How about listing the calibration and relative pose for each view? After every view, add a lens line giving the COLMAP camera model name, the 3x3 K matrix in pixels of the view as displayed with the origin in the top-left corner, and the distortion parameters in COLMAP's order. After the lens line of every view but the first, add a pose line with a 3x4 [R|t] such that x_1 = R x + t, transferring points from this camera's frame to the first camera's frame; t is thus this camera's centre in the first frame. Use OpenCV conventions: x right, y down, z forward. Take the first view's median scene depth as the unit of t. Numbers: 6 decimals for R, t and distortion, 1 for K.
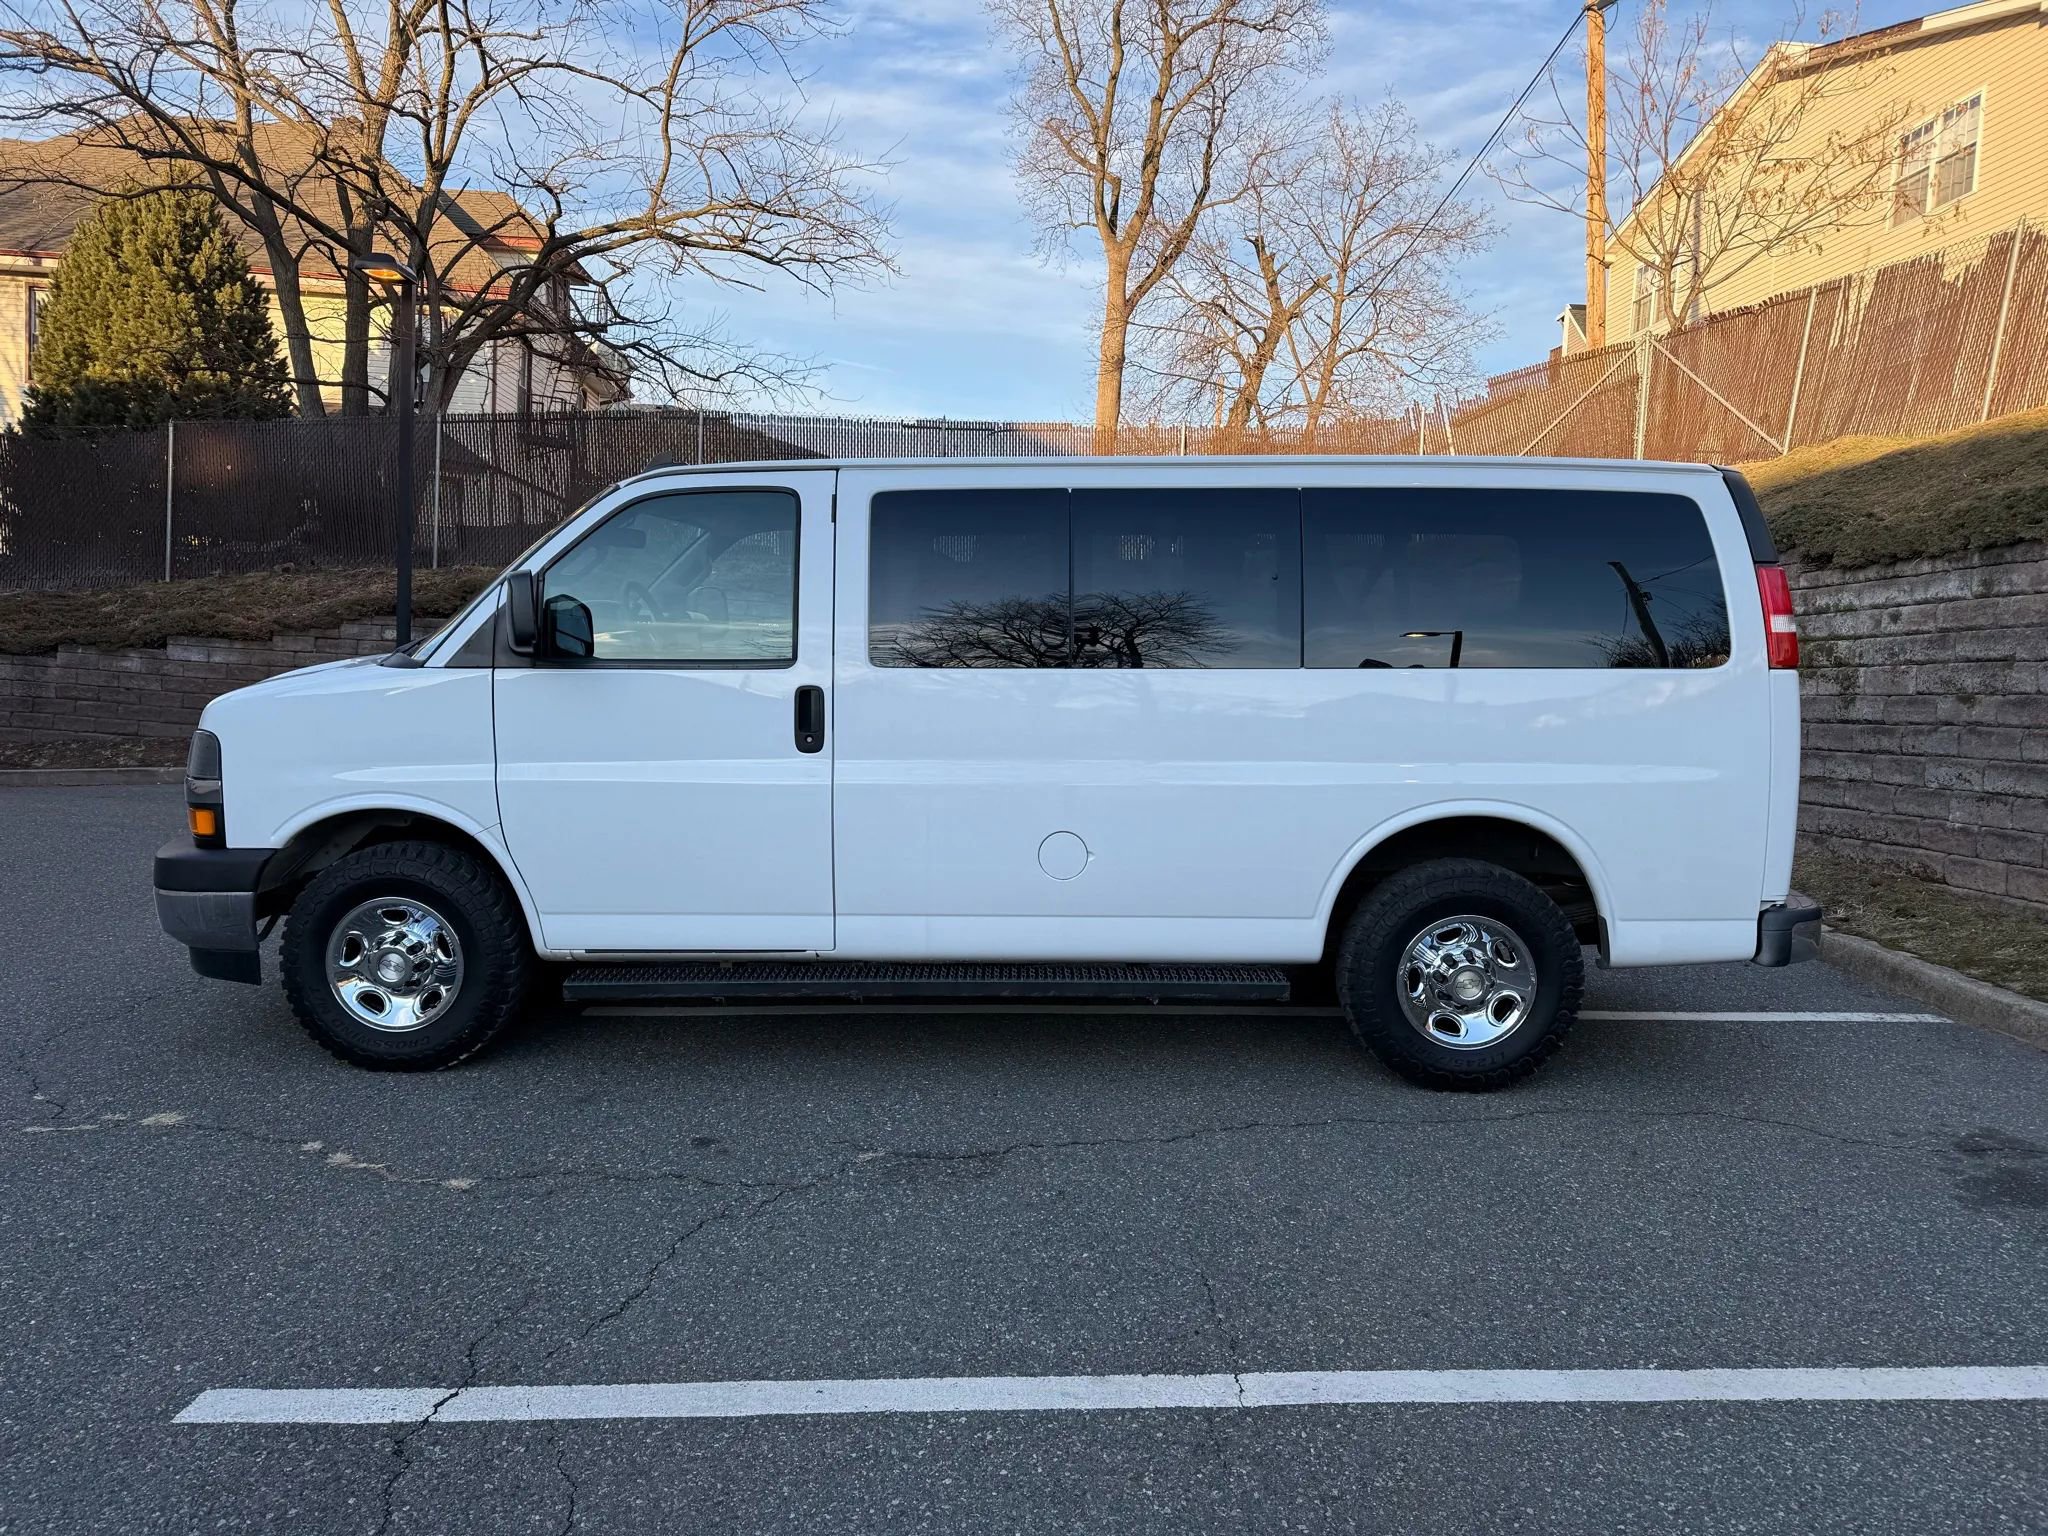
lens RADIAL K [[1436.4, 0, 1024.8], [0, 1436.4, 765.3], [0, 0, 1]] dist [0.038124, -0.040938]
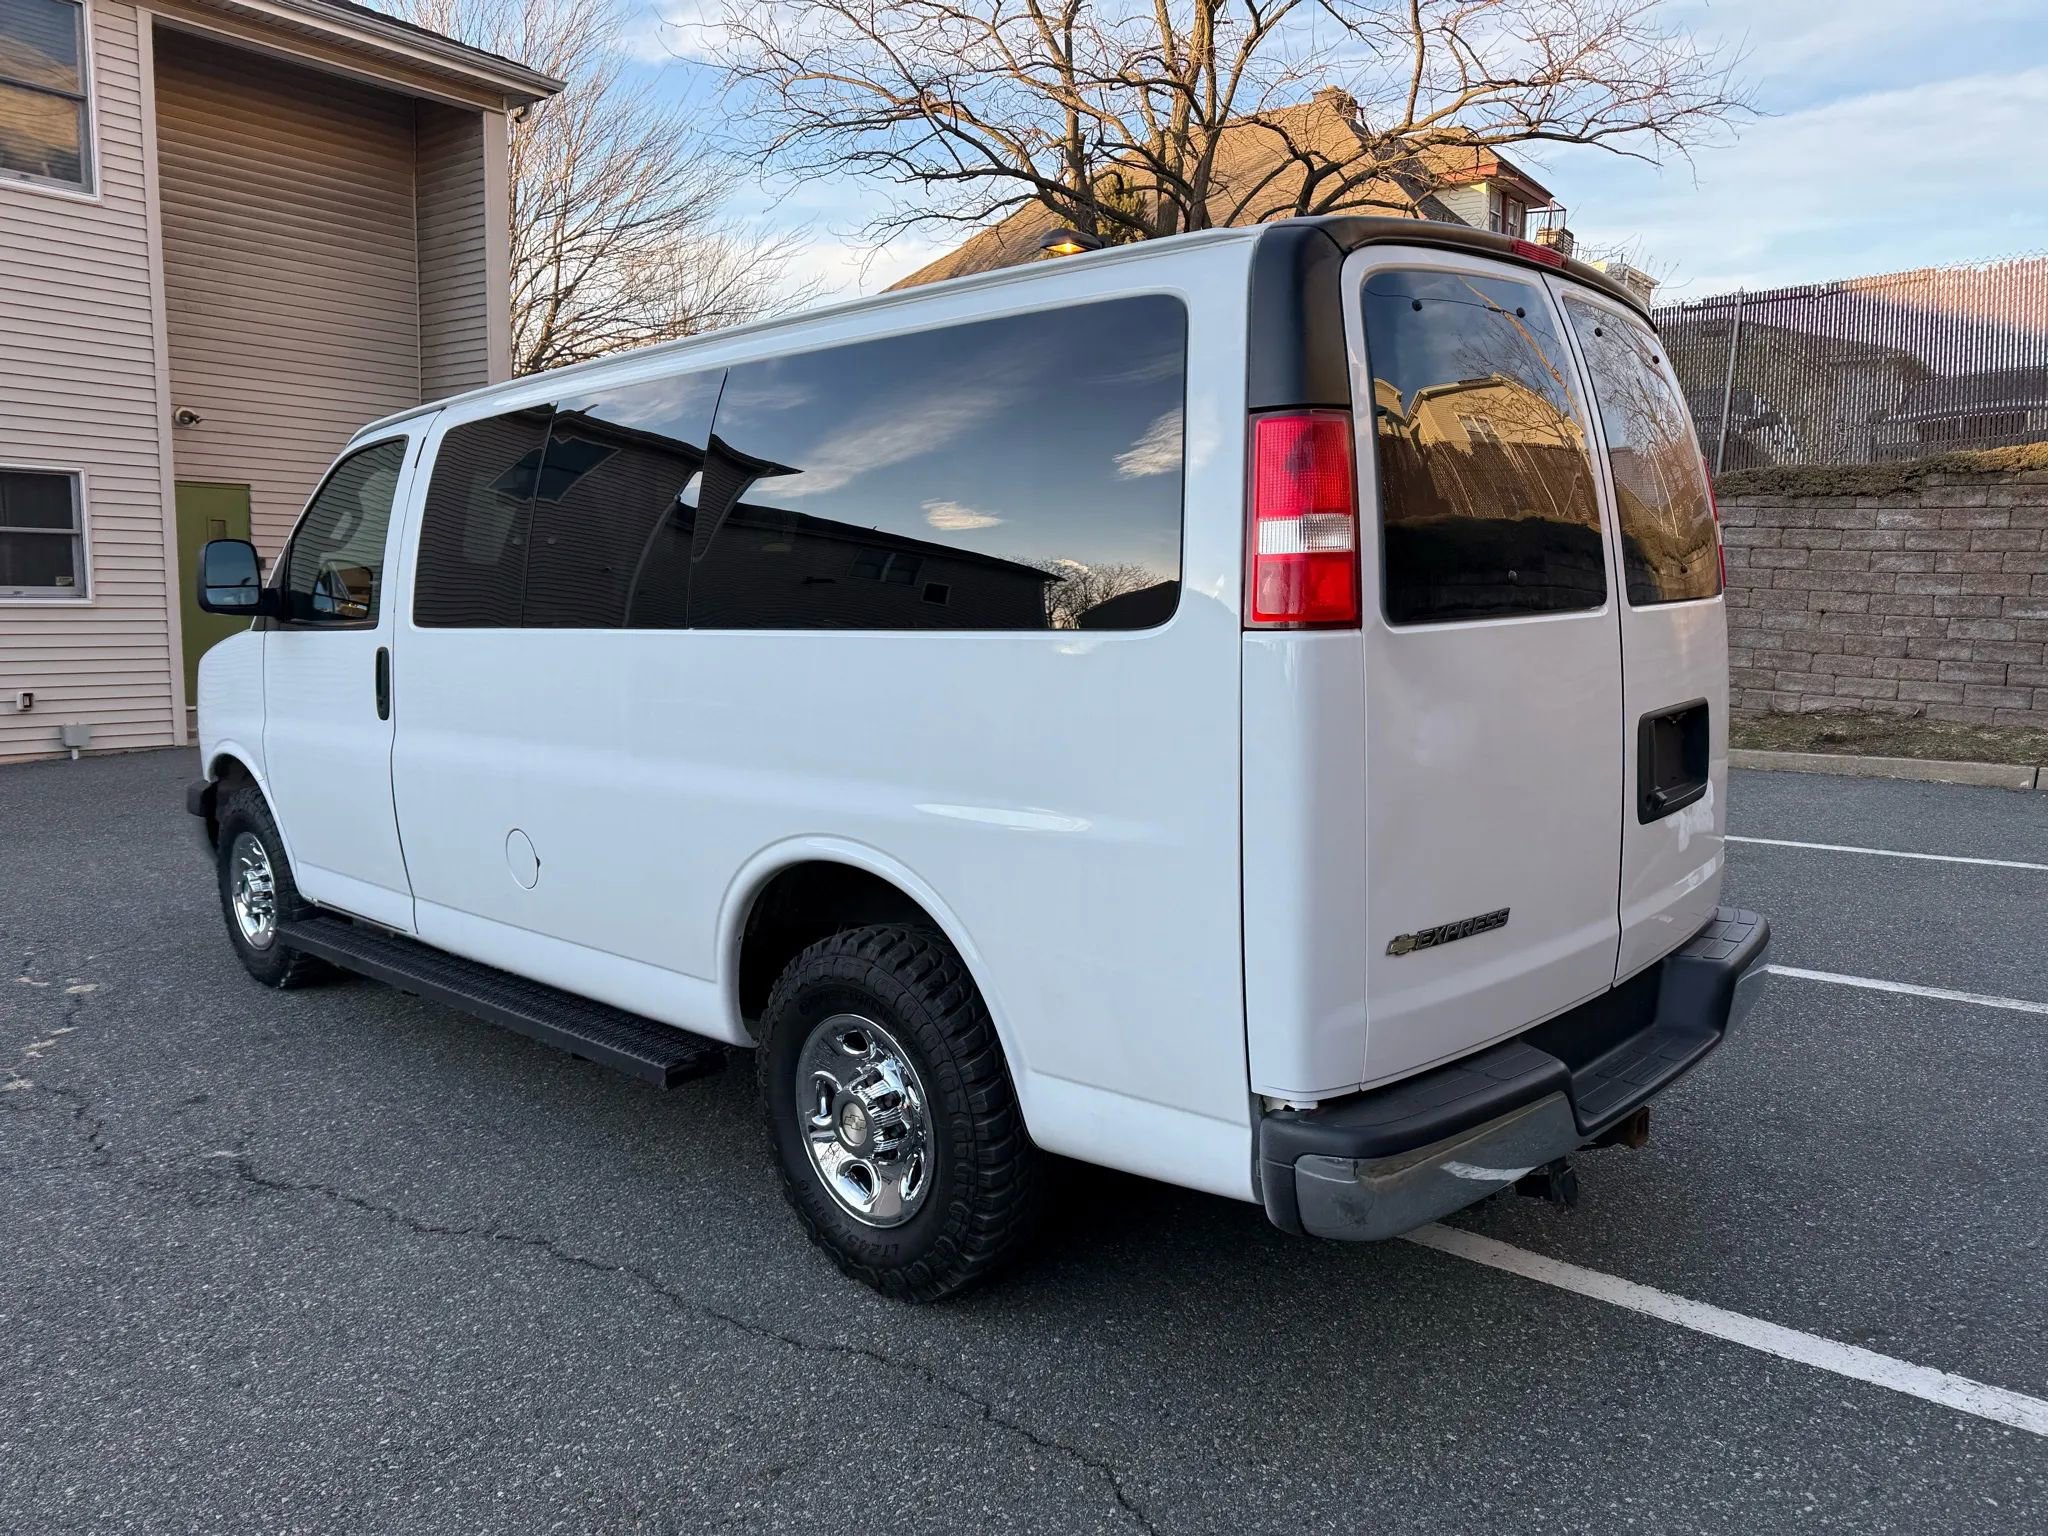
lens RADIAL K [[1436.4, 0, 1012.1], [0, 1436.4, 769.1], [0, 0, 1]] dist [0.038124, -0.040938]
pose [[0.727353, 0.063515, -0.683318, 0.770506], [-0.037208, 0.997893, 0.053149, -0.041576], [0.685254, -0.013233, 0.728184, 0.572529]]
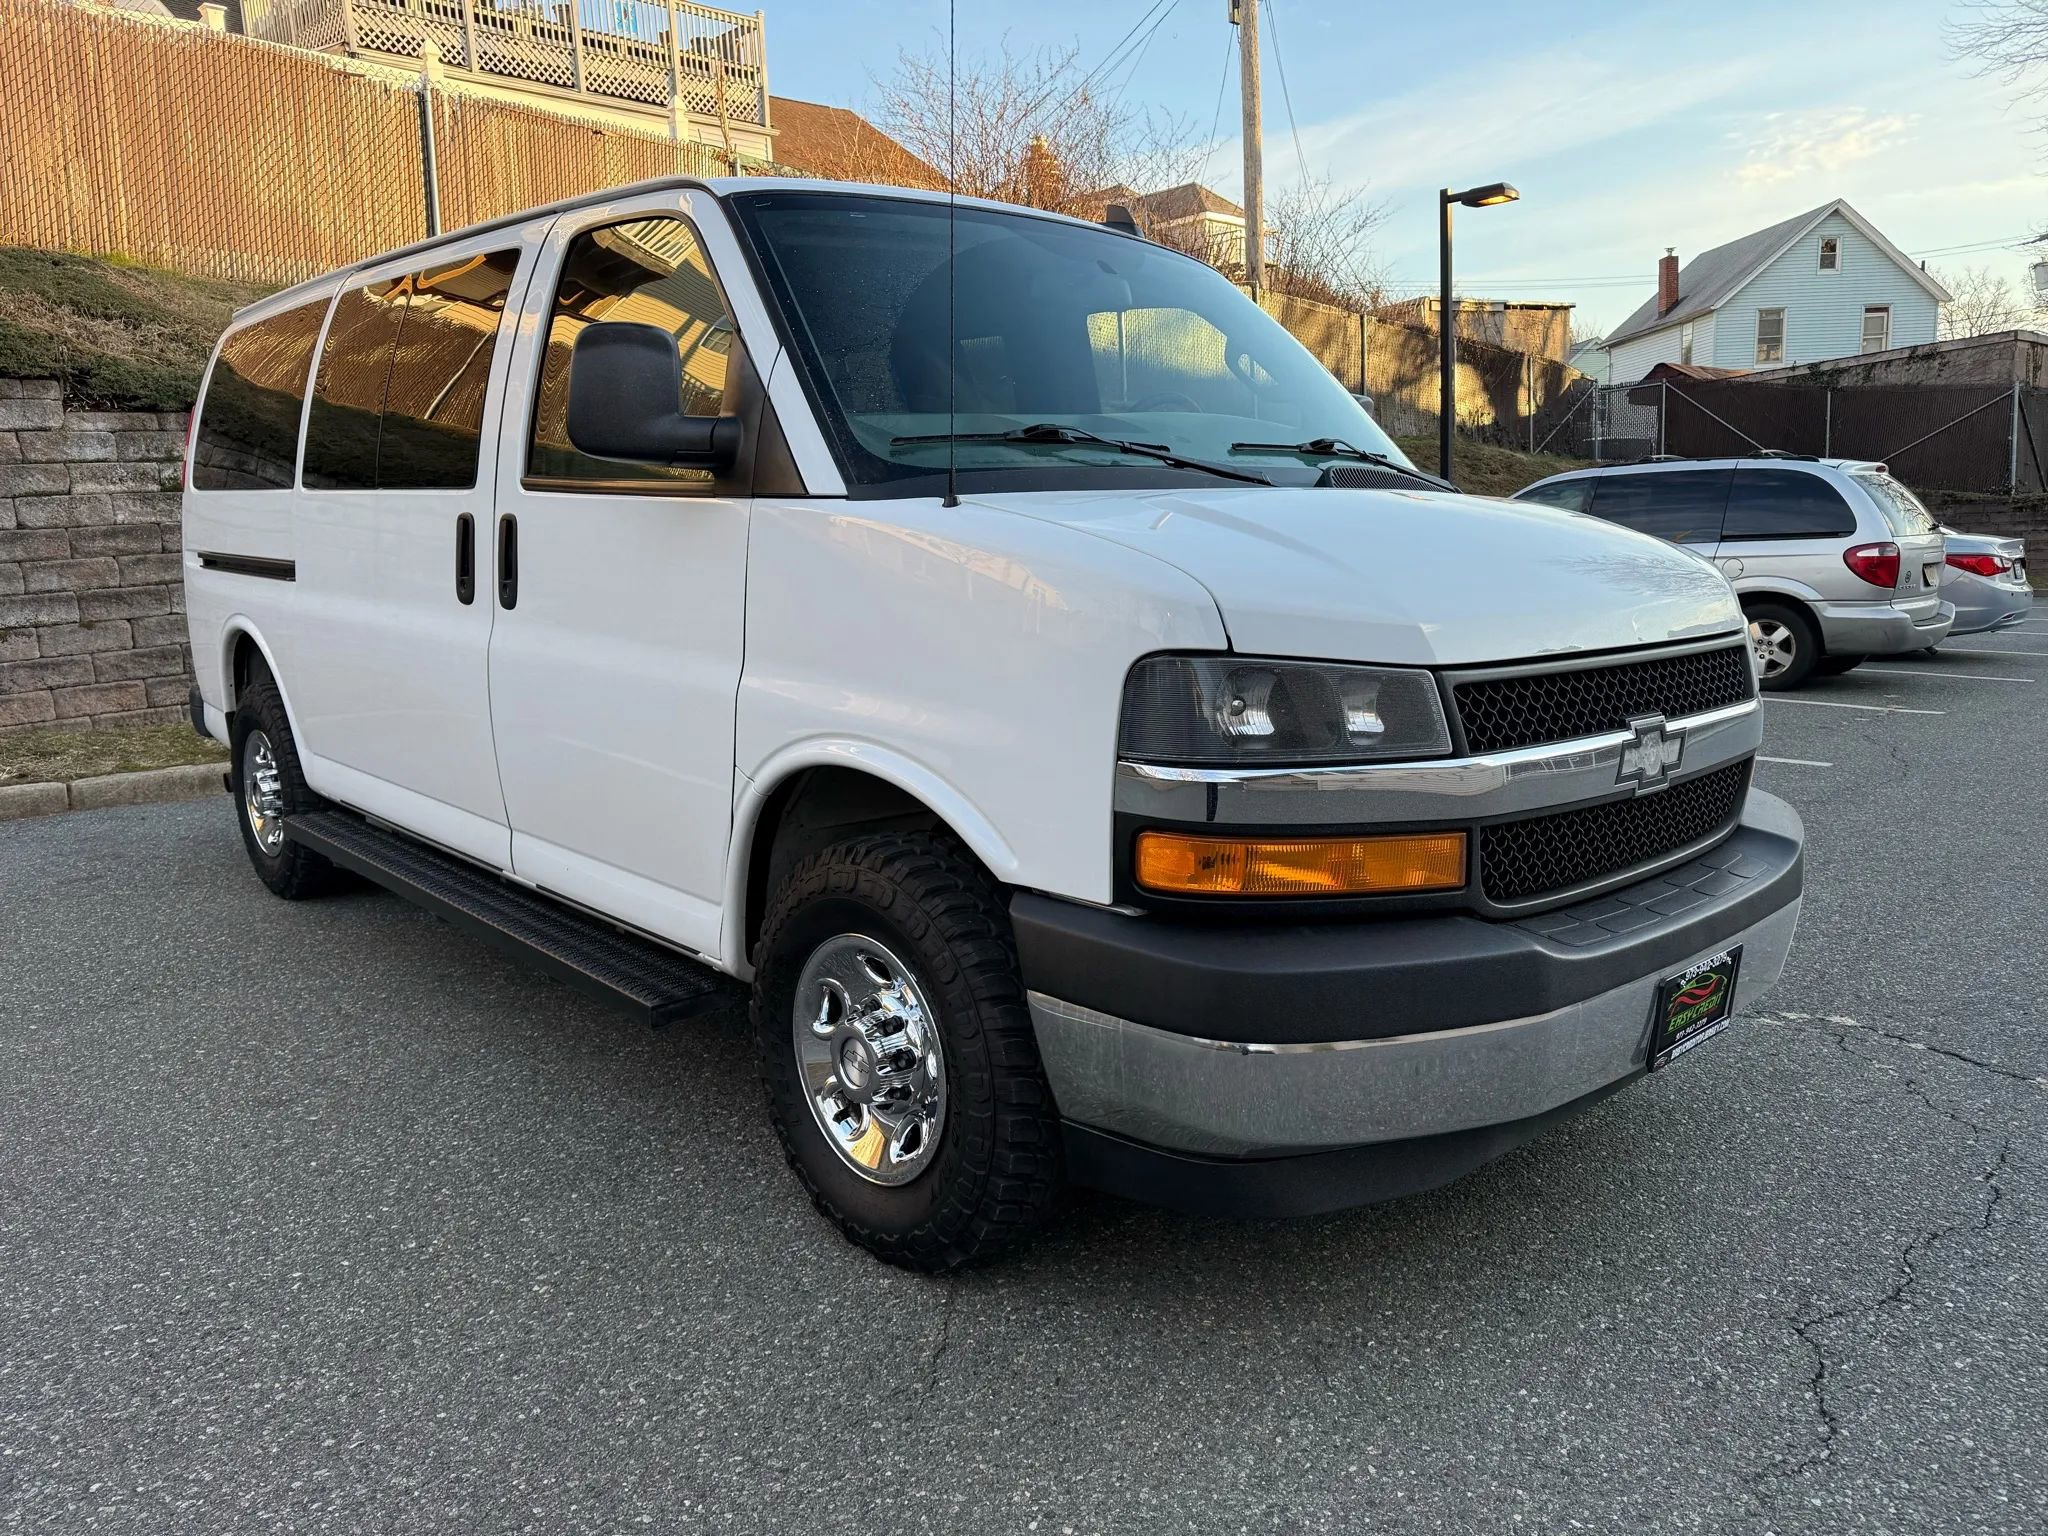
lens RADIAL K [[1436.4, 0, 1032.0], [0, 1436.4, 771.7], [0, 0, 1]] dist [0.038124, -0.040938]
pose [[-0.687039, -0.141222, 0.712765, -0.833981], [0.062741, 0.965738, 0.251821, -0.138199], [-0.723906, 0.217730, -0.654640, 1.681488]]
